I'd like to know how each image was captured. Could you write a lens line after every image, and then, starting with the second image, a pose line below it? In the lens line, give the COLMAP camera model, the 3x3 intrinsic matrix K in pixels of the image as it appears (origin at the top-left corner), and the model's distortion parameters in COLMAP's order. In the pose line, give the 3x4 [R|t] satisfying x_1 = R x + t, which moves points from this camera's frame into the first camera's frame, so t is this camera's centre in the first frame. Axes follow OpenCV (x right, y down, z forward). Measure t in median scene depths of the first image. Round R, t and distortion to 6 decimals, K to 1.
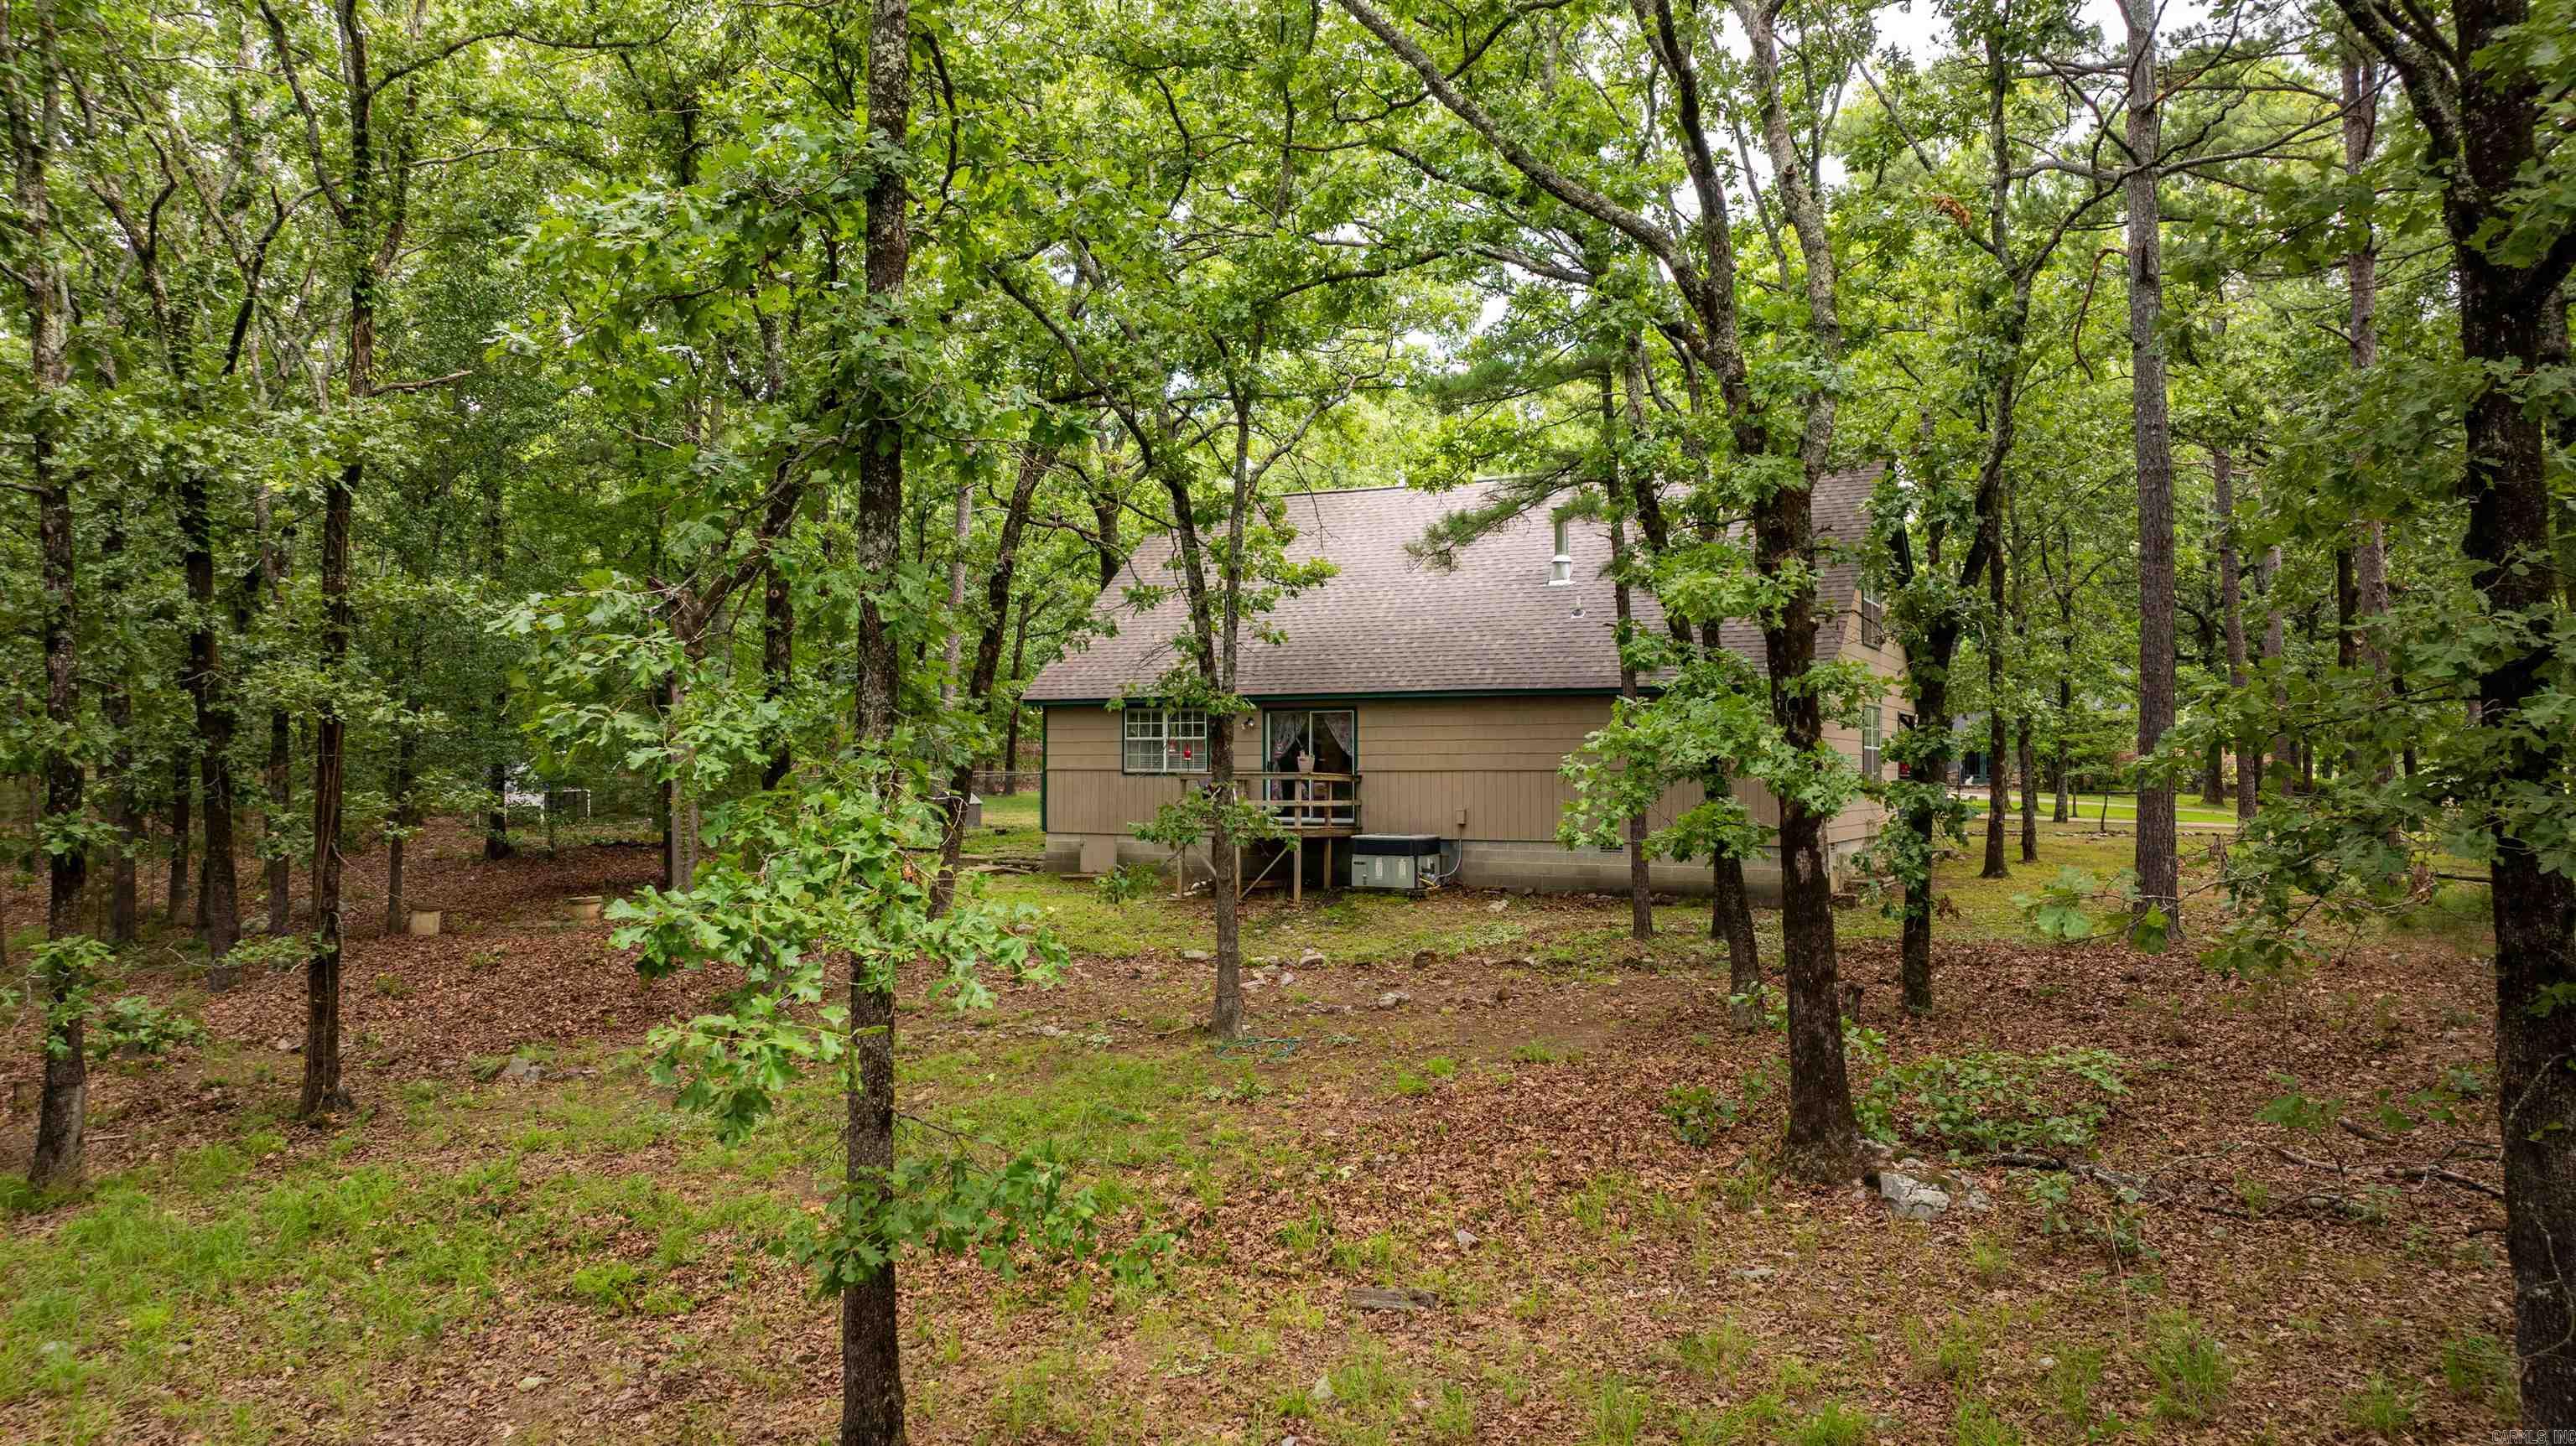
lens RADIAL K [[1829.3, 0, 1290.2], [0, 1829.3, 735.2], [0, 0, 1]] dist [-0.007963, -0.000985]
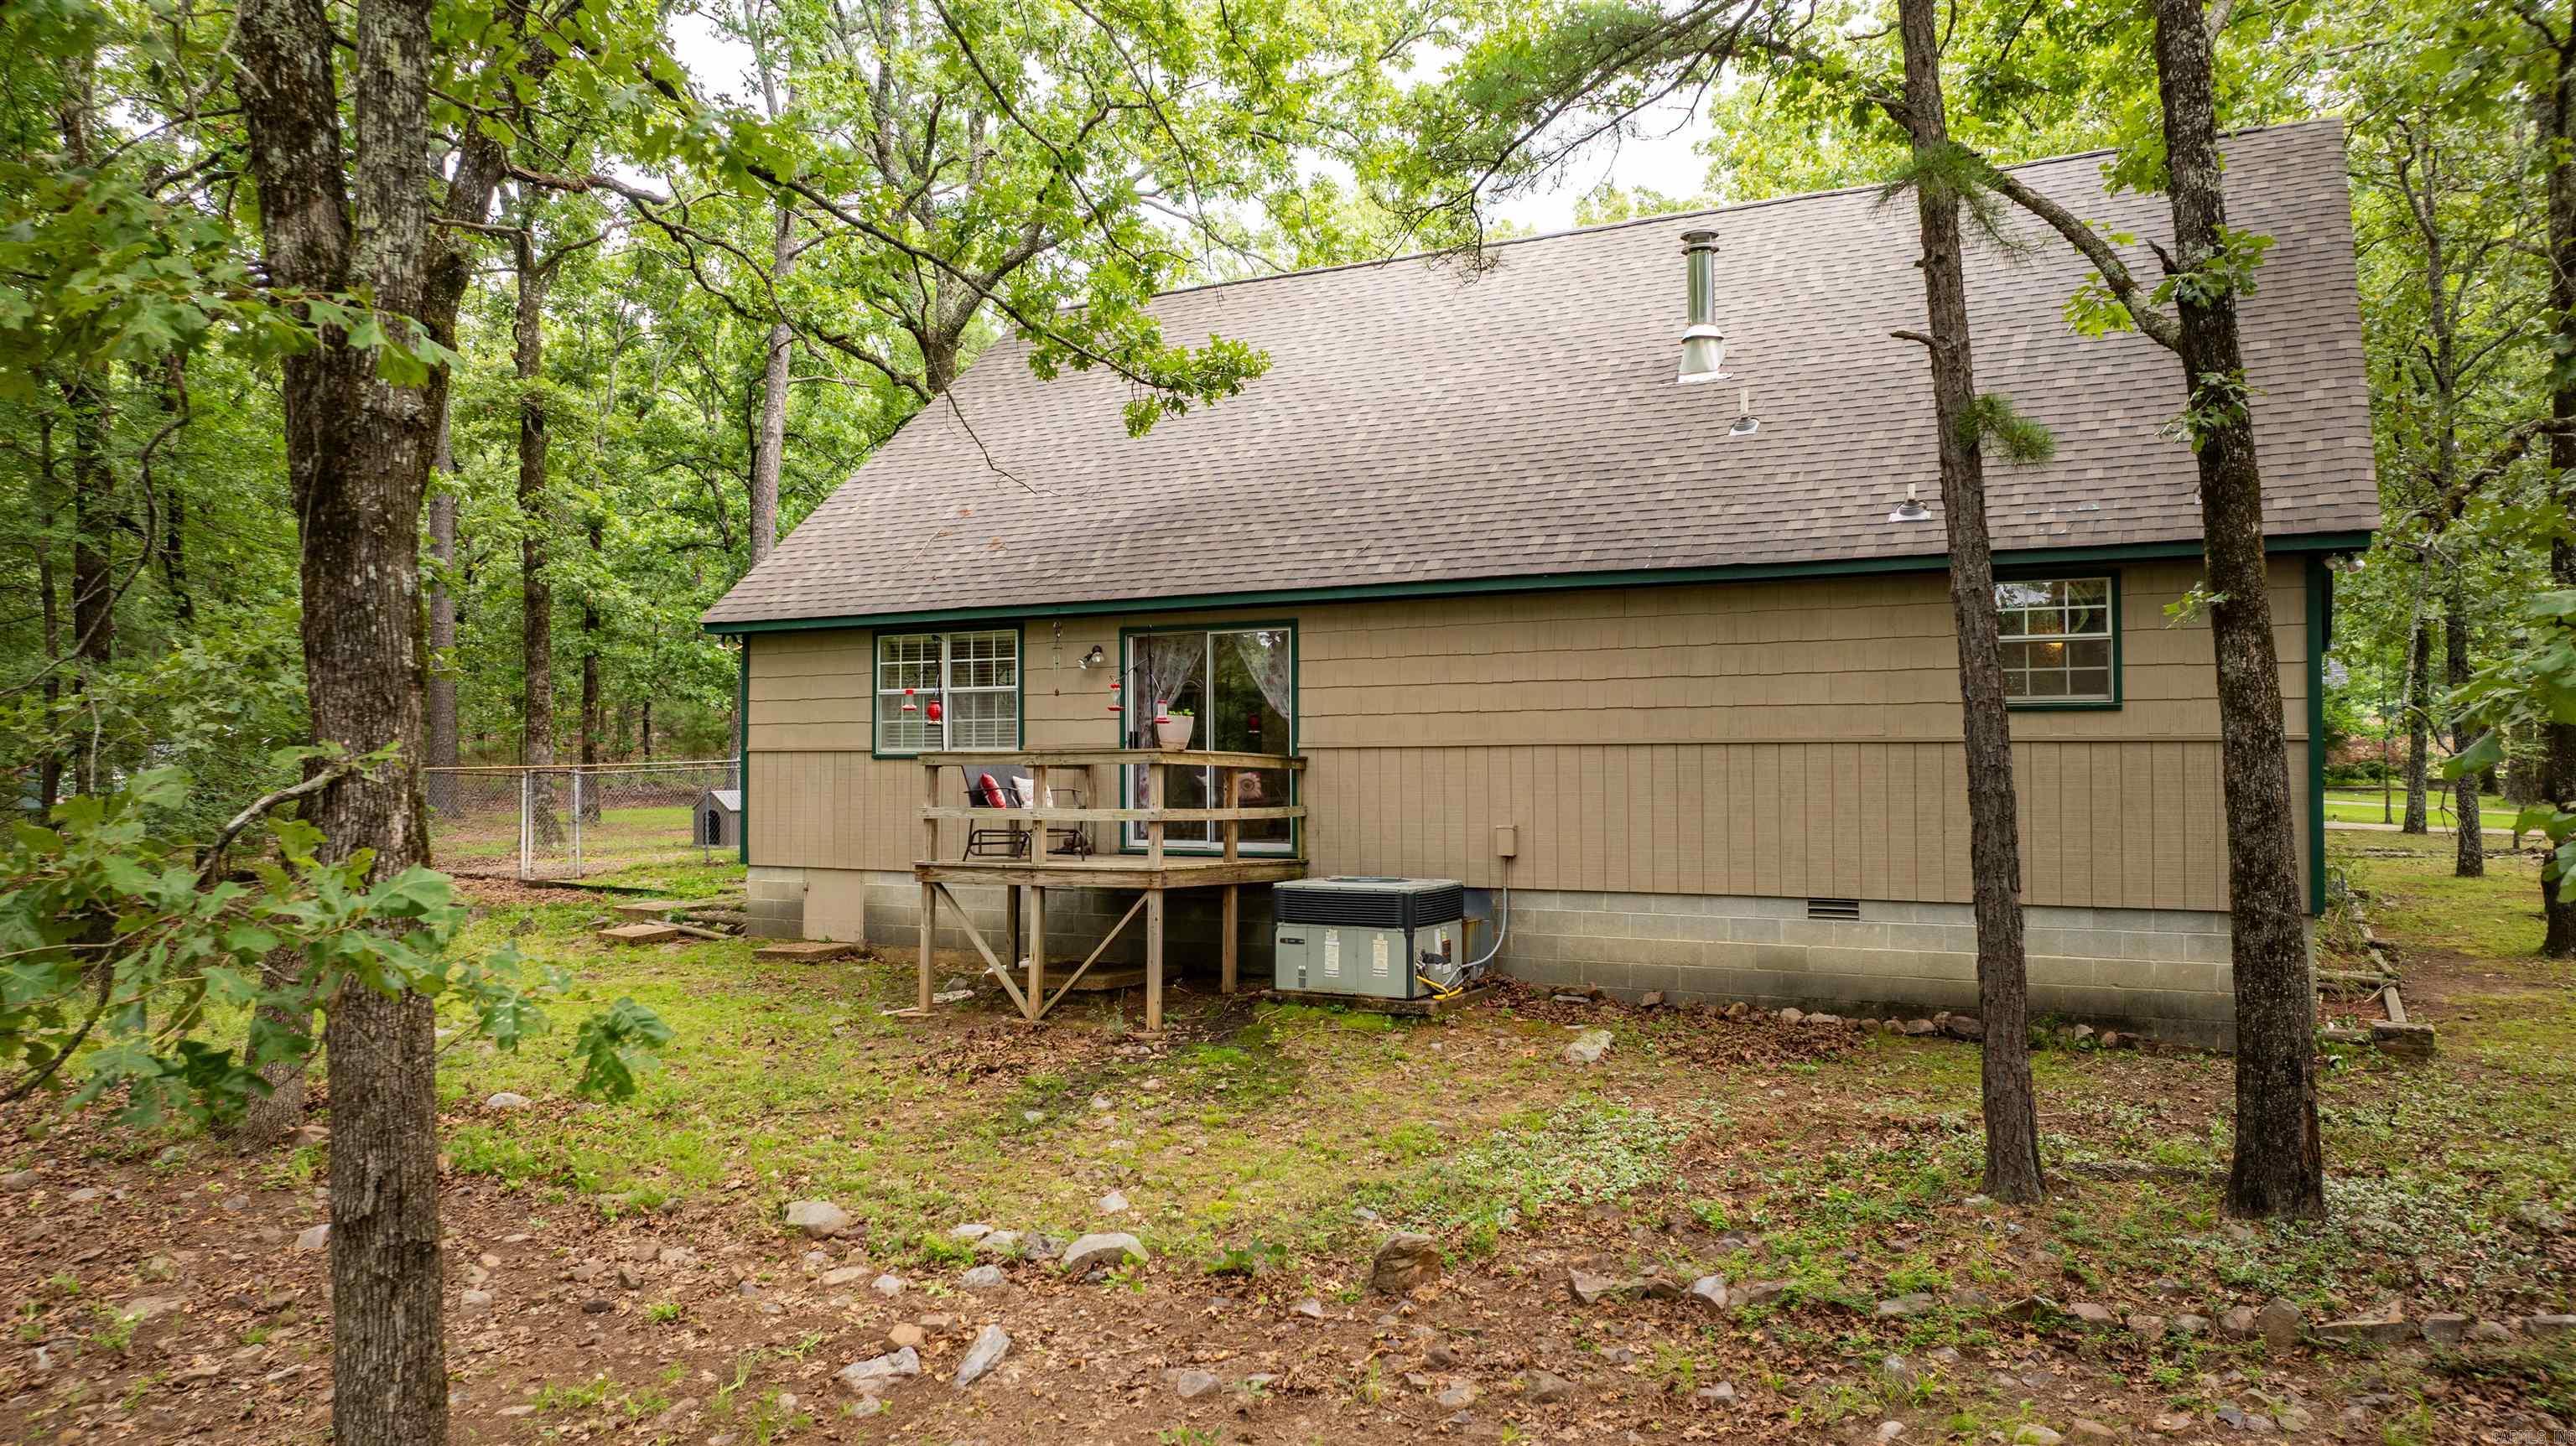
lens RADIAL K [[1829.3, 0, 1284.6], [0, 1829.3, 707.1], [0, 0, 1]] dist [-0.007963, -0.000985]
pose [[0.999596, -0.002944, -0.028282, 0.048607], [0.002547, 0.999898, -0.014045, 0.015629], [0.028321, 0.013968, 0.999501, 0.514427]]
